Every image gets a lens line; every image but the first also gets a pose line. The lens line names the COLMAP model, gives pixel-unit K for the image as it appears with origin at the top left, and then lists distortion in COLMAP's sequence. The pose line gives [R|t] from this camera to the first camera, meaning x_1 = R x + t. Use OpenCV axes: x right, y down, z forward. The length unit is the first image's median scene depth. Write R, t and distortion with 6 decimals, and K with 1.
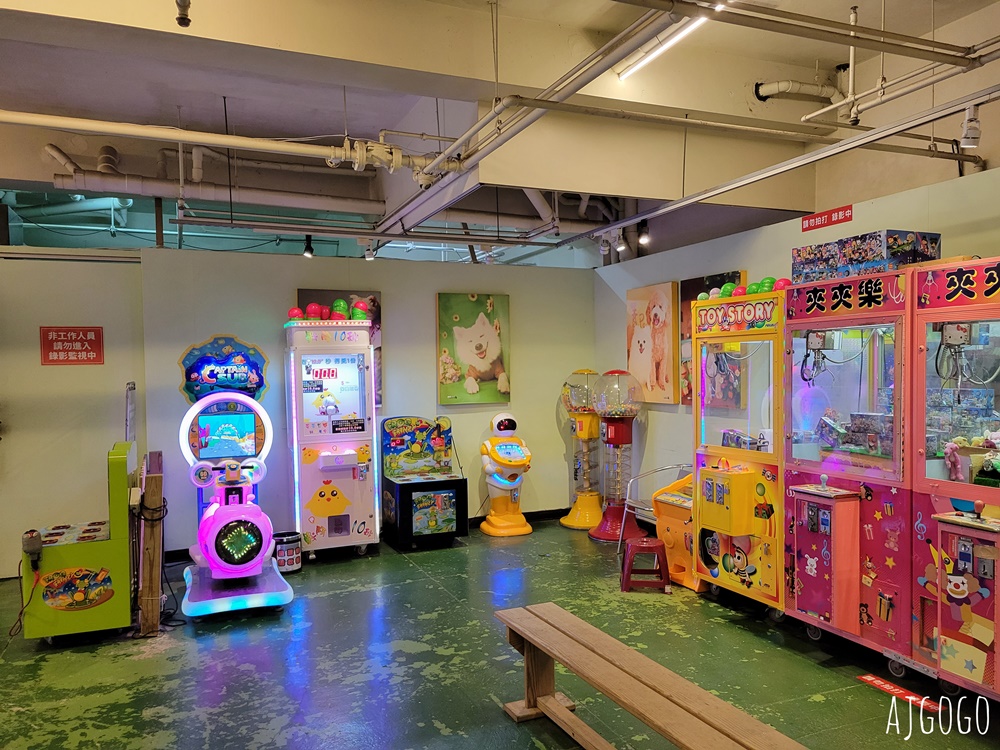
lens RADIAL K [[750.2, 0, 501.7], [0, 750.2, 387.3], [0, 0, 1]] dist [0.041061, -0.026008]
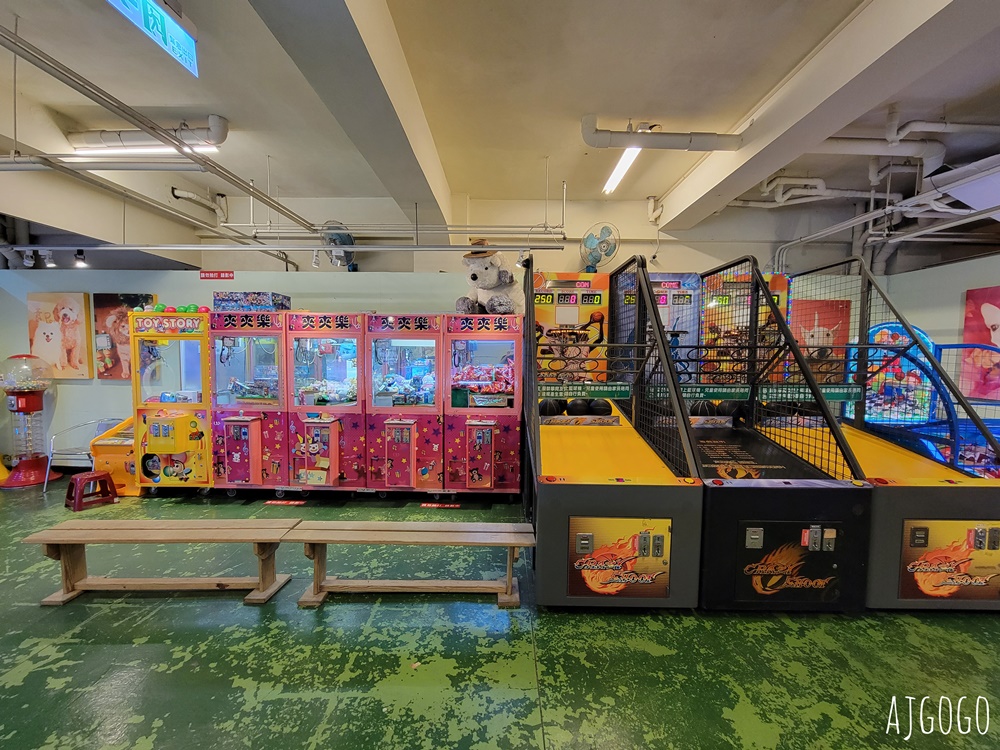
lens RADIAL K [[408.4, 0, 500.6], [0, 408.4, 380.1], [0, 0, 1]] dist [-0.000784, -0.000686]
pose [[0.397985, -0.044010, 0.916335, -0.247895], [0.008118, 0.998978, 0.044453, -0.005361], [-0.917356, -0.010253, 0.397936, -0.043545]]
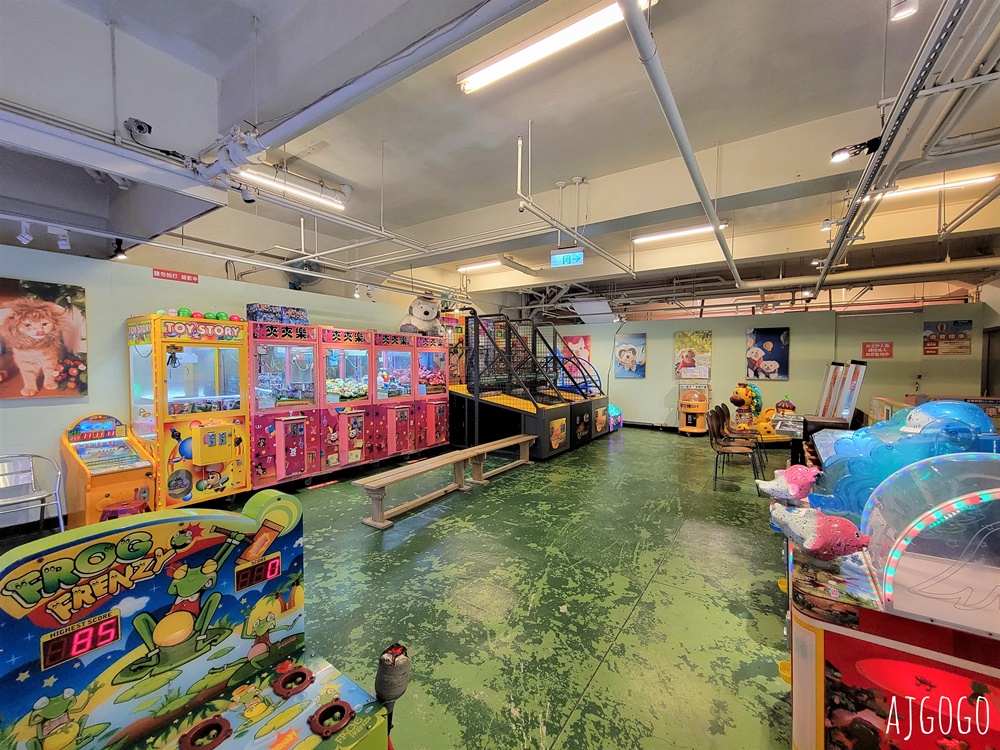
lens RADIAL K [[408.4, 0, 502.6], [0, 408.4, 379.8], [0, 0, 1]] dist [-0.000784, -0.000686]
pose [[-0.550680, -0.015096, 0.834580, -0.824831], [0.030987, 0.998778, 0.038512, -0.003409], [-0.834141, 0.047069, -0.549539, 1.005543]]
